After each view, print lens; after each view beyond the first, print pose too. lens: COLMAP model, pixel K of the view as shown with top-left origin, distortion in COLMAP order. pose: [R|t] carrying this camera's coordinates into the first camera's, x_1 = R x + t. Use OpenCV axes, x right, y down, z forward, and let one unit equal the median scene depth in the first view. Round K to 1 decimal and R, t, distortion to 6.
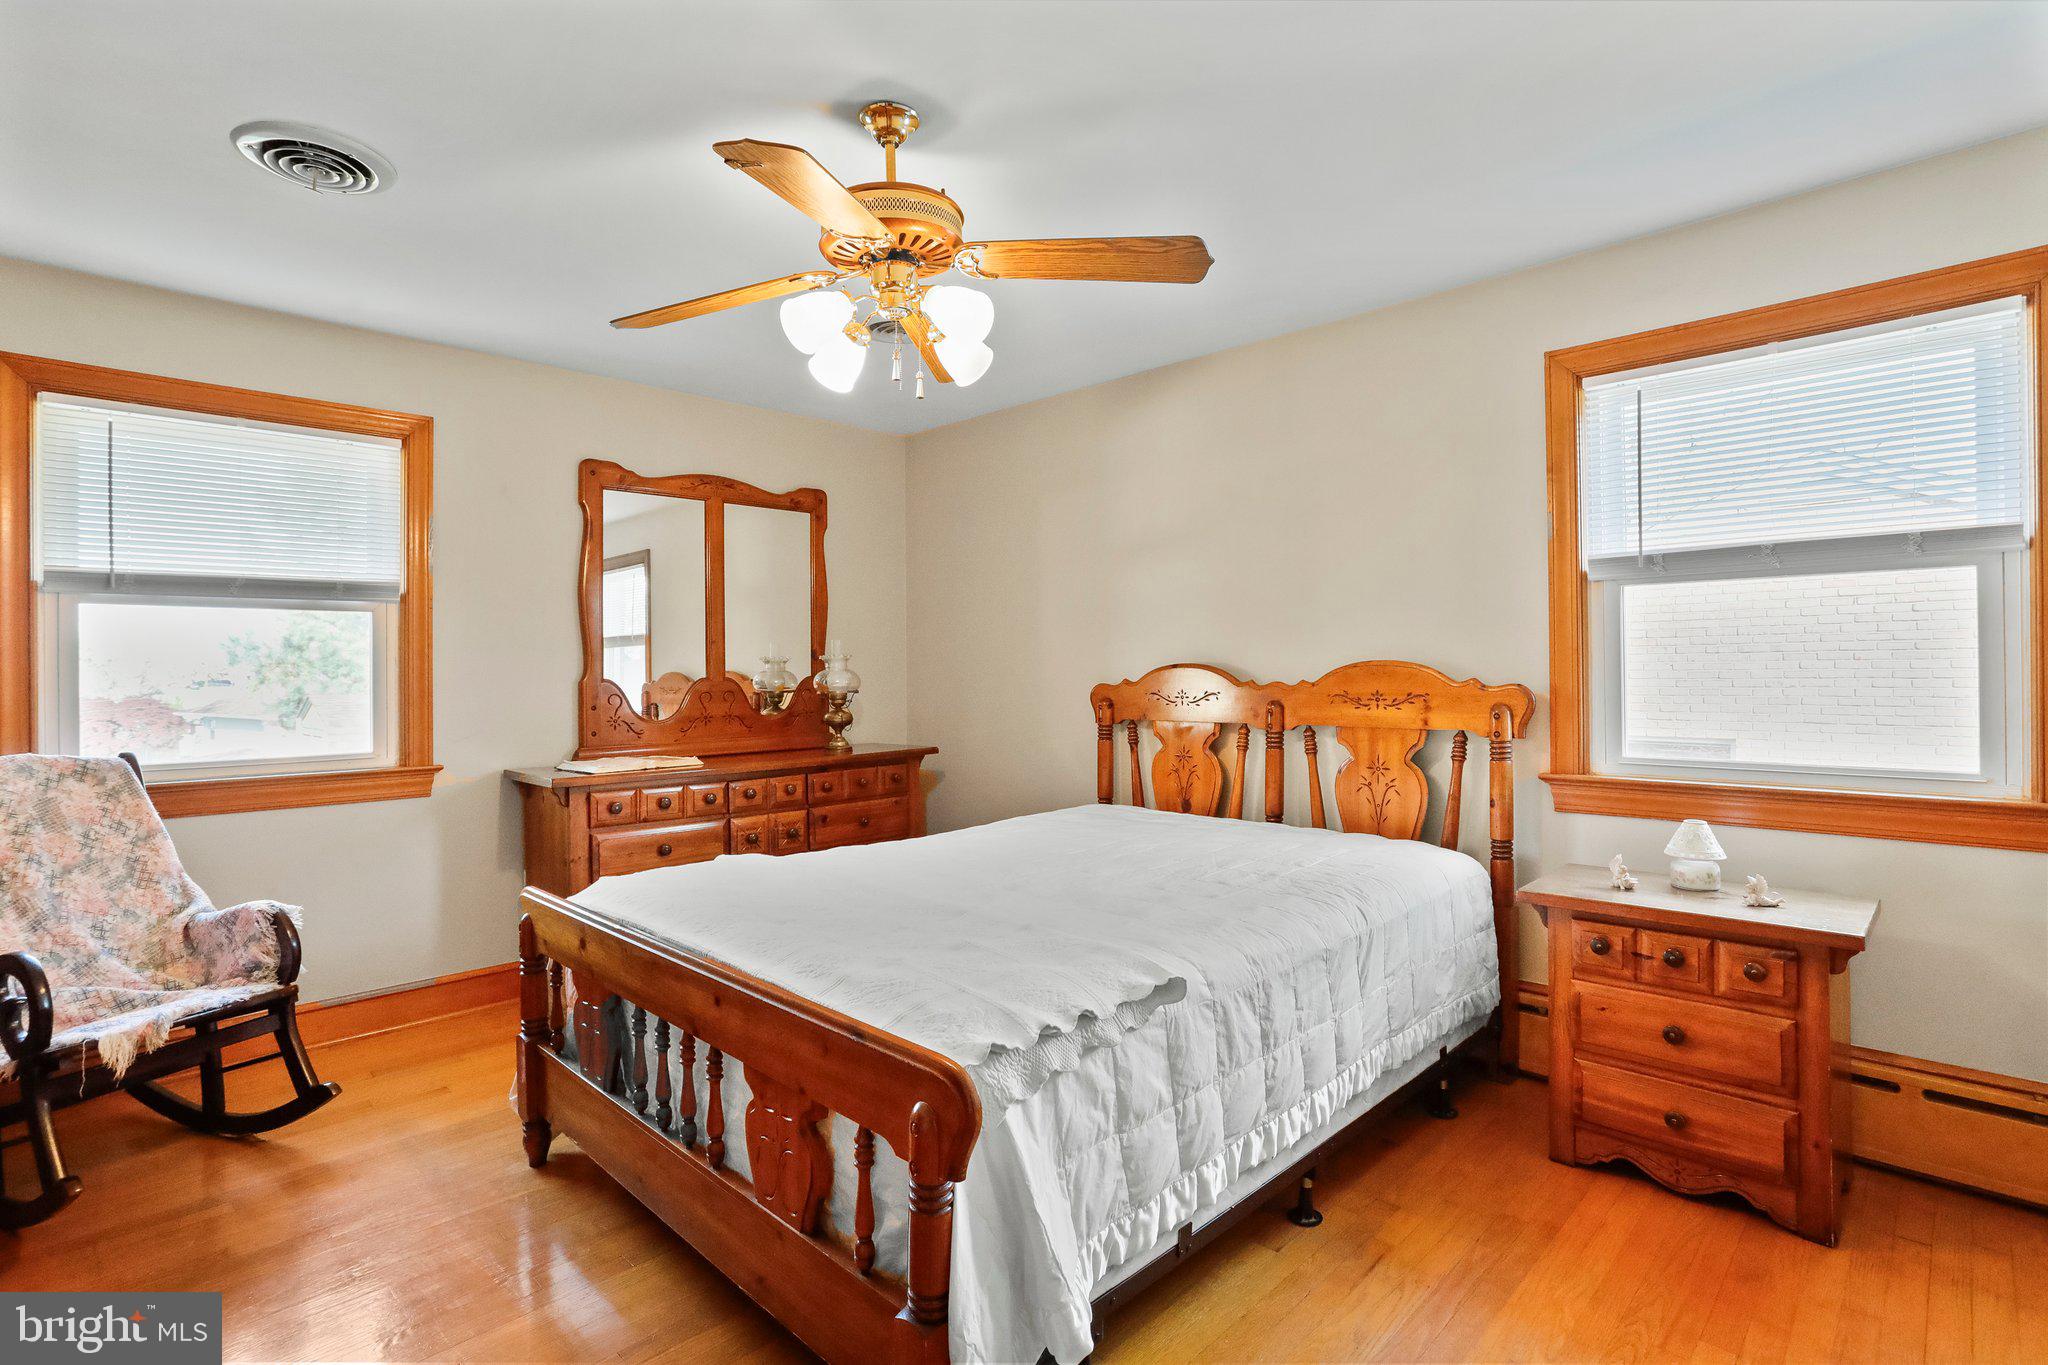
lens RADIAL K [[1010.6, 0, 1022.6], [0, 1010.6, 670.2], [0, 0, 1]] dist [-0.044518, 0.020420]
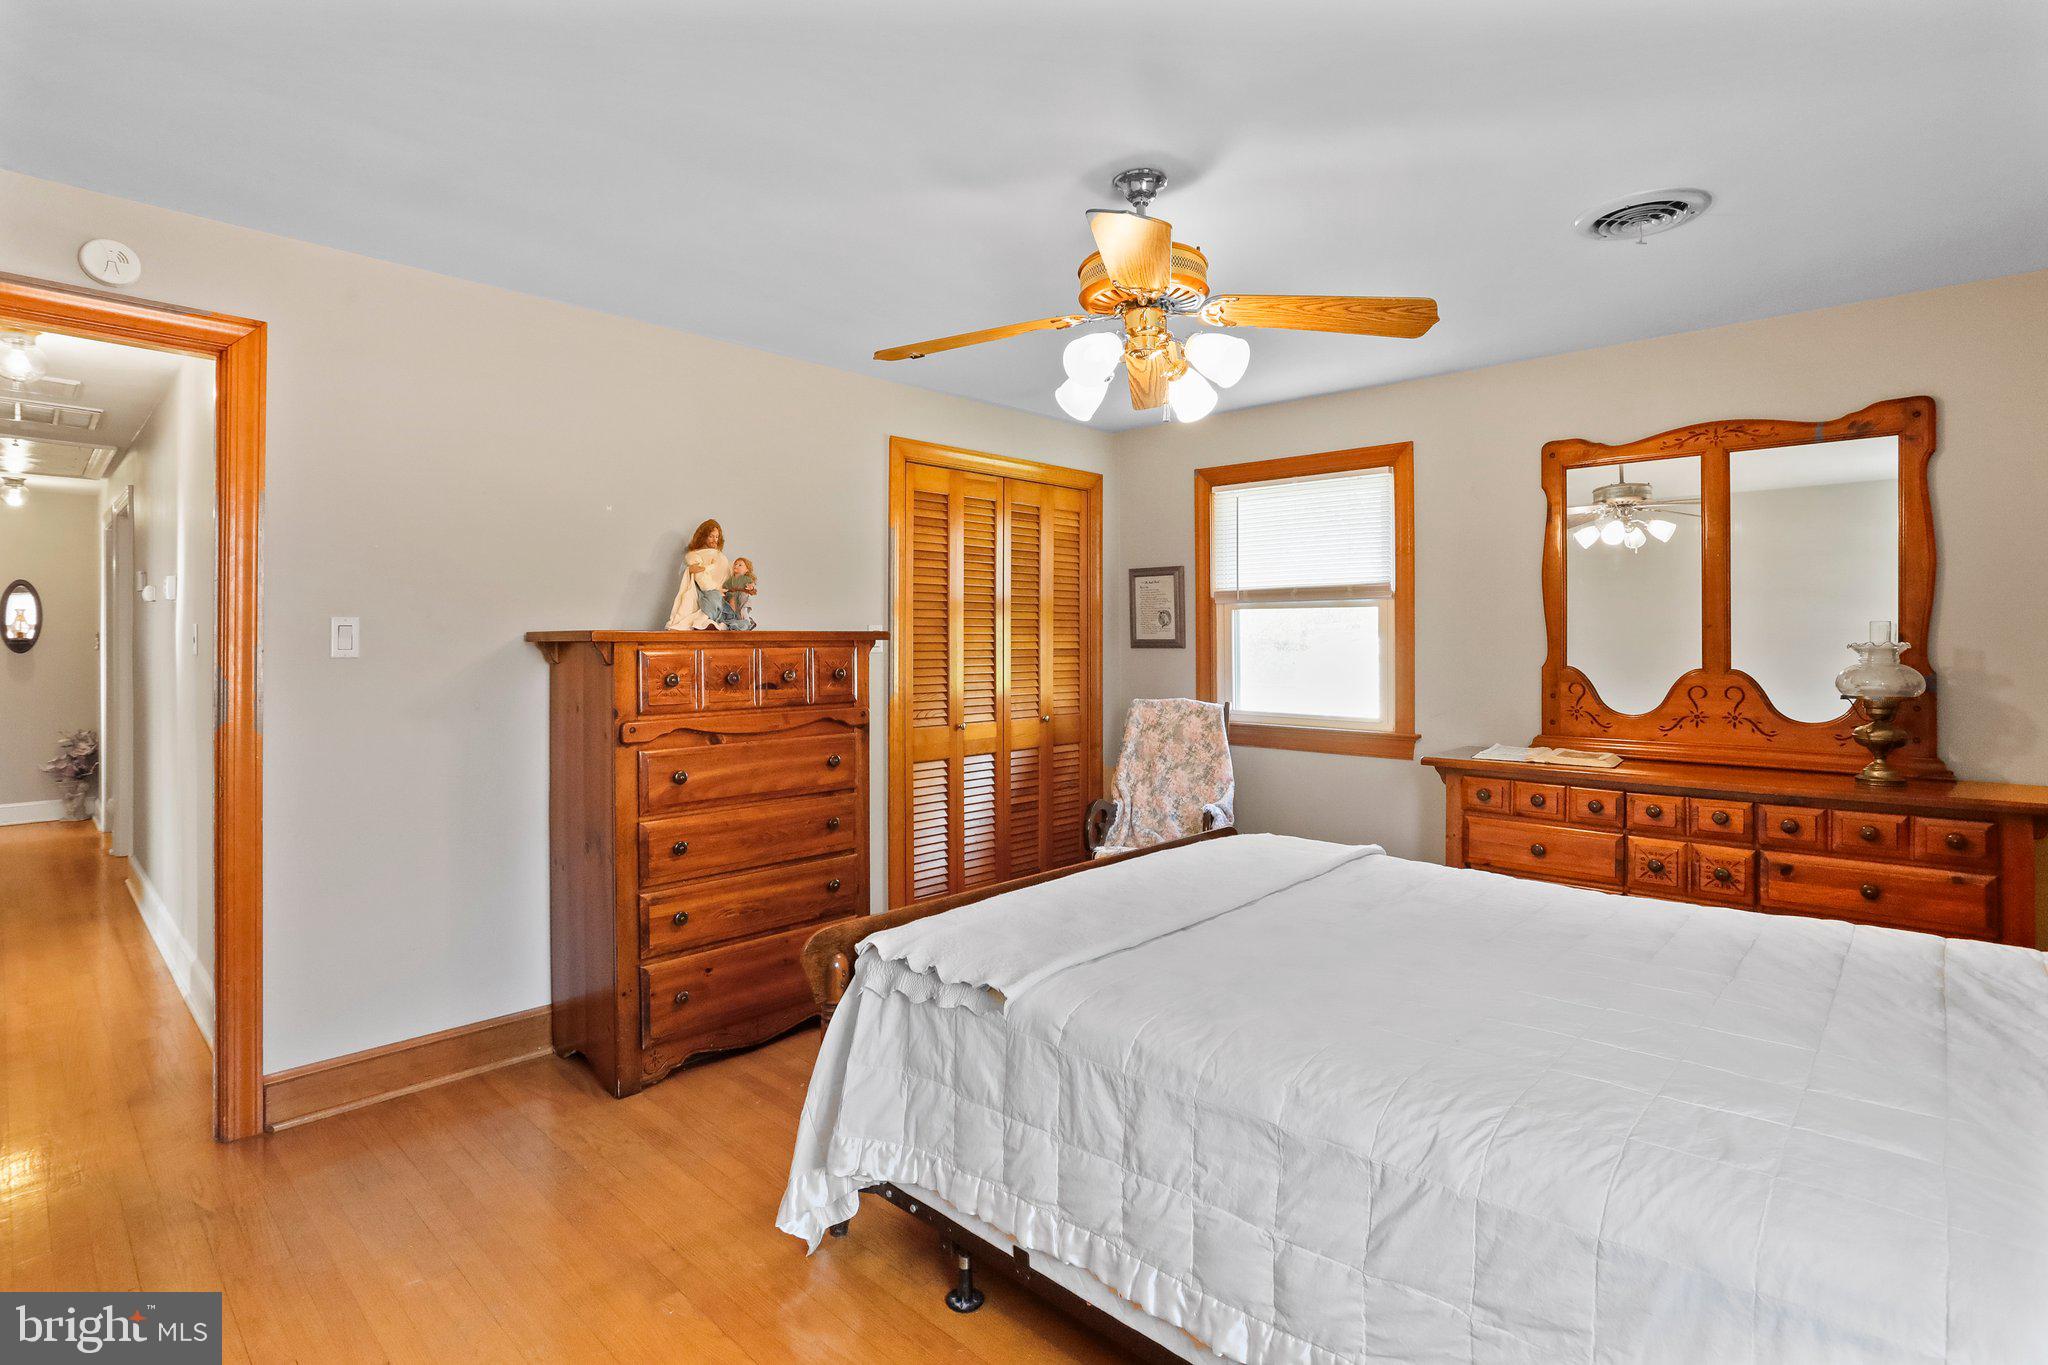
lens RADIAL K [[1010.6, 0, 1015.4], [0, 1010.6, 639.6], [0, 0, 1]] dist [-0.044518, 0.020420]
pose [[0.015428, 0.013155, -0.999794, 0.590106], [-0.000024, 0.999913, 0.013156, -0.032624], [0.999881, -0.000179, 0.015427, 0.503595]]
